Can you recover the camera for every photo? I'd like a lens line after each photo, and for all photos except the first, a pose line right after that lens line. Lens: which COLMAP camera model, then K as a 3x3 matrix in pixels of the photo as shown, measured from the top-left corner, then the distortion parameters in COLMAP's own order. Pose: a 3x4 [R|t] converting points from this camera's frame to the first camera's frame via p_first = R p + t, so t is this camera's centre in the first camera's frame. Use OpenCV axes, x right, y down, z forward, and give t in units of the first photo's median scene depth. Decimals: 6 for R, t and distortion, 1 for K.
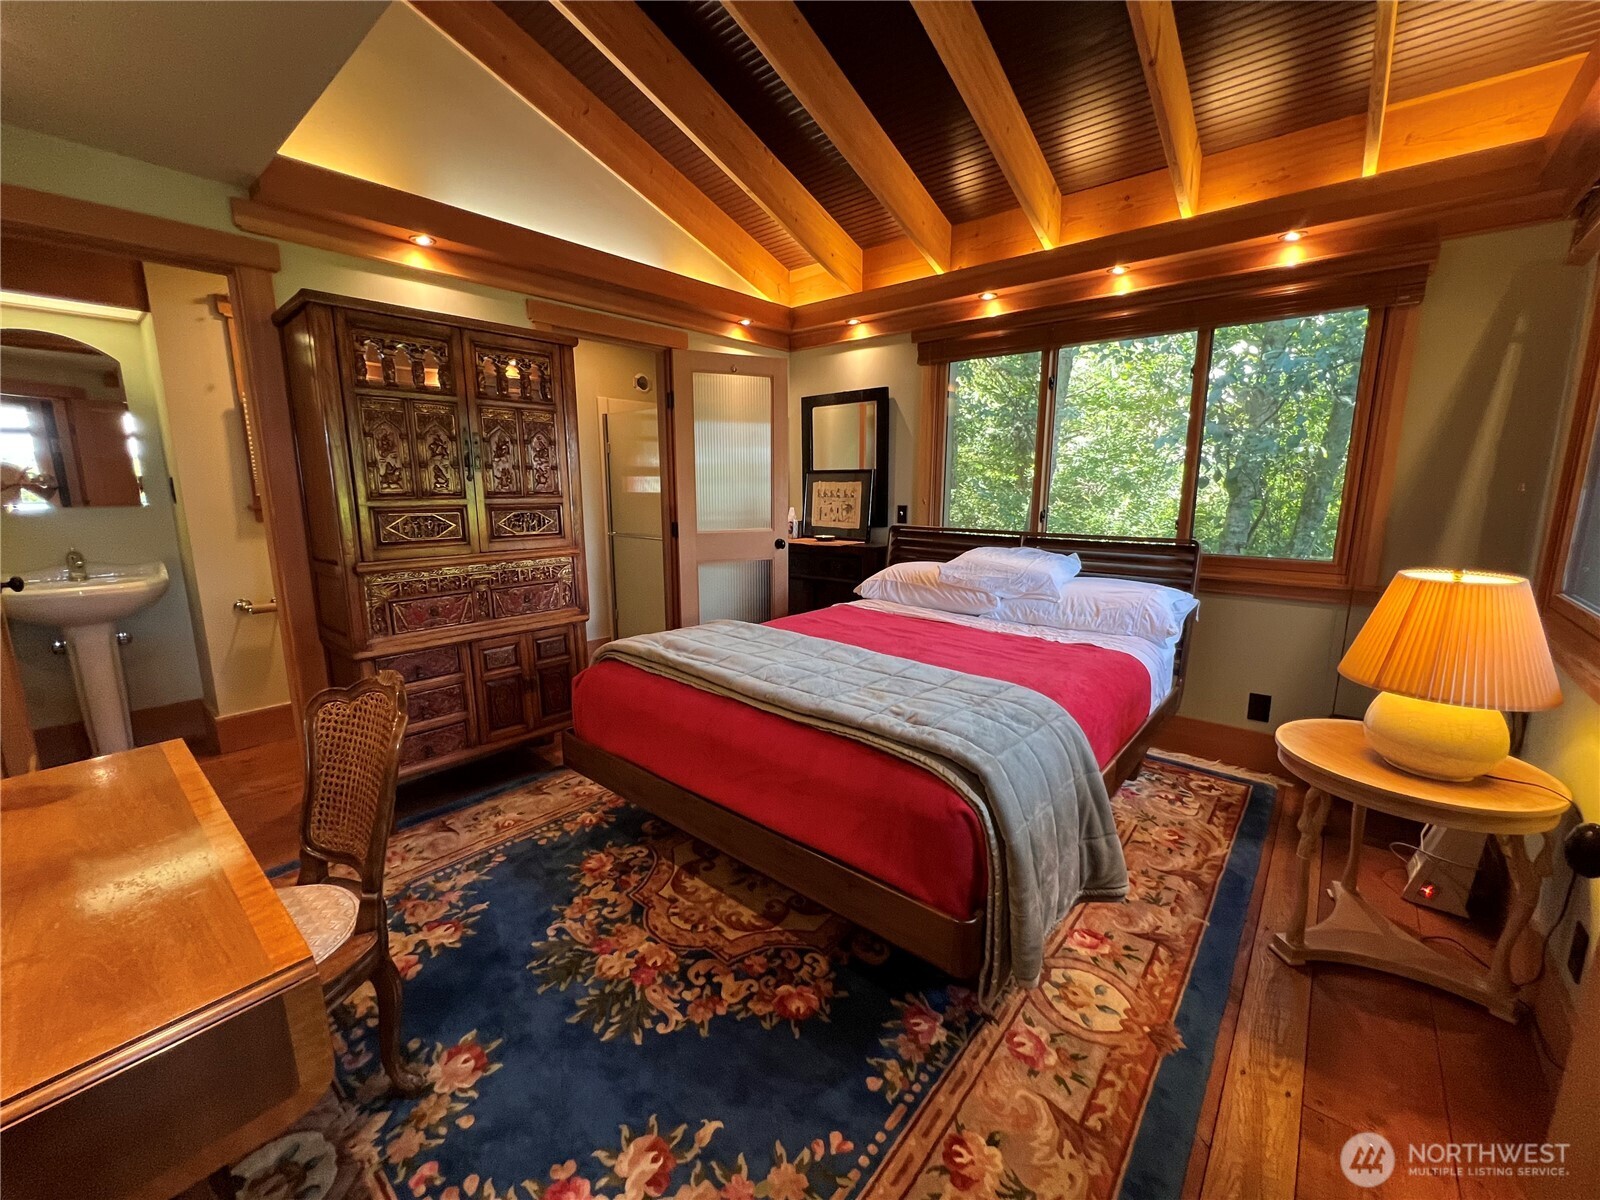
lens RADIAL K [[646.4, 0, 788.9], [0, 646.4, 601.4], [0, 0, 1]] dist [-0.003869, 0.000858]
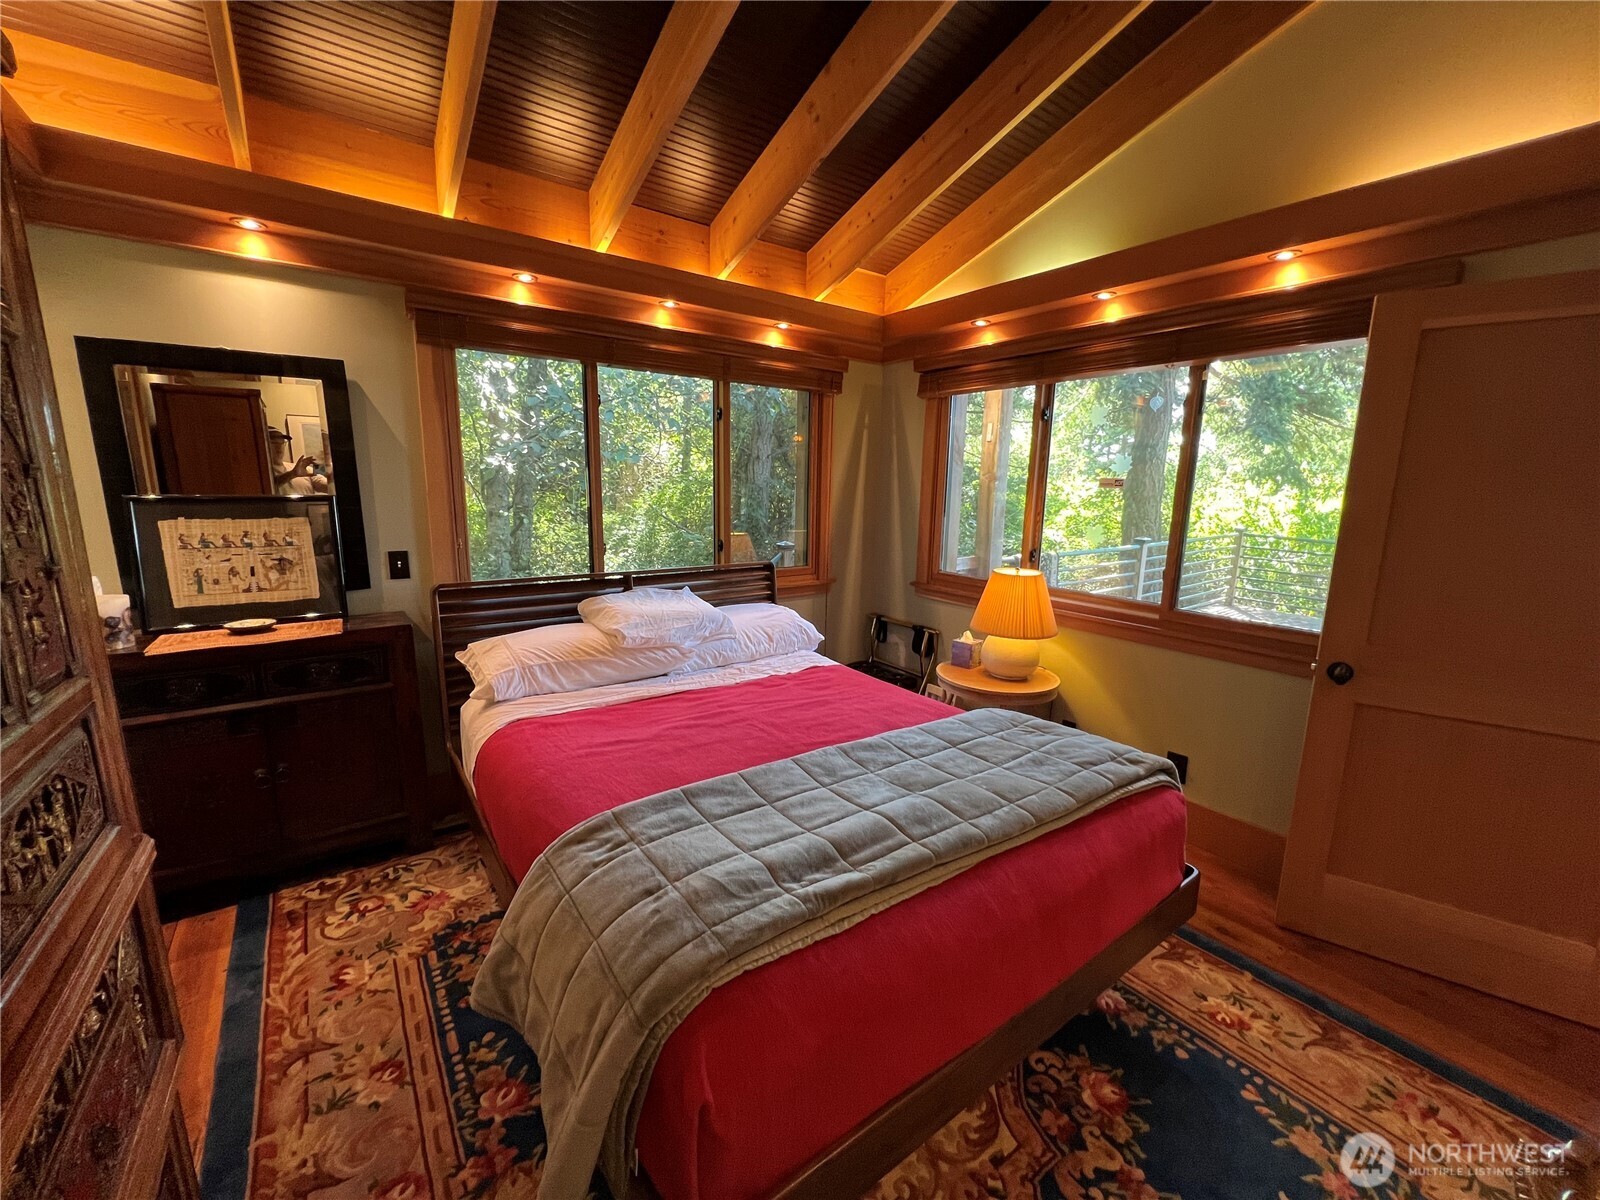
lens RADIAL K [[646.4, 0, 800.5], [0, 646.4, 600.6], [0, 0, 1]] dist [-0.003869, 0.000858]
pose [[0.216128, -0.171114, 0.961254, -0.472372], [0.159322, 0.977508, 0.138186, -0.161651], [-0.963278, 0.123283, 0.238529, 0.594944]]
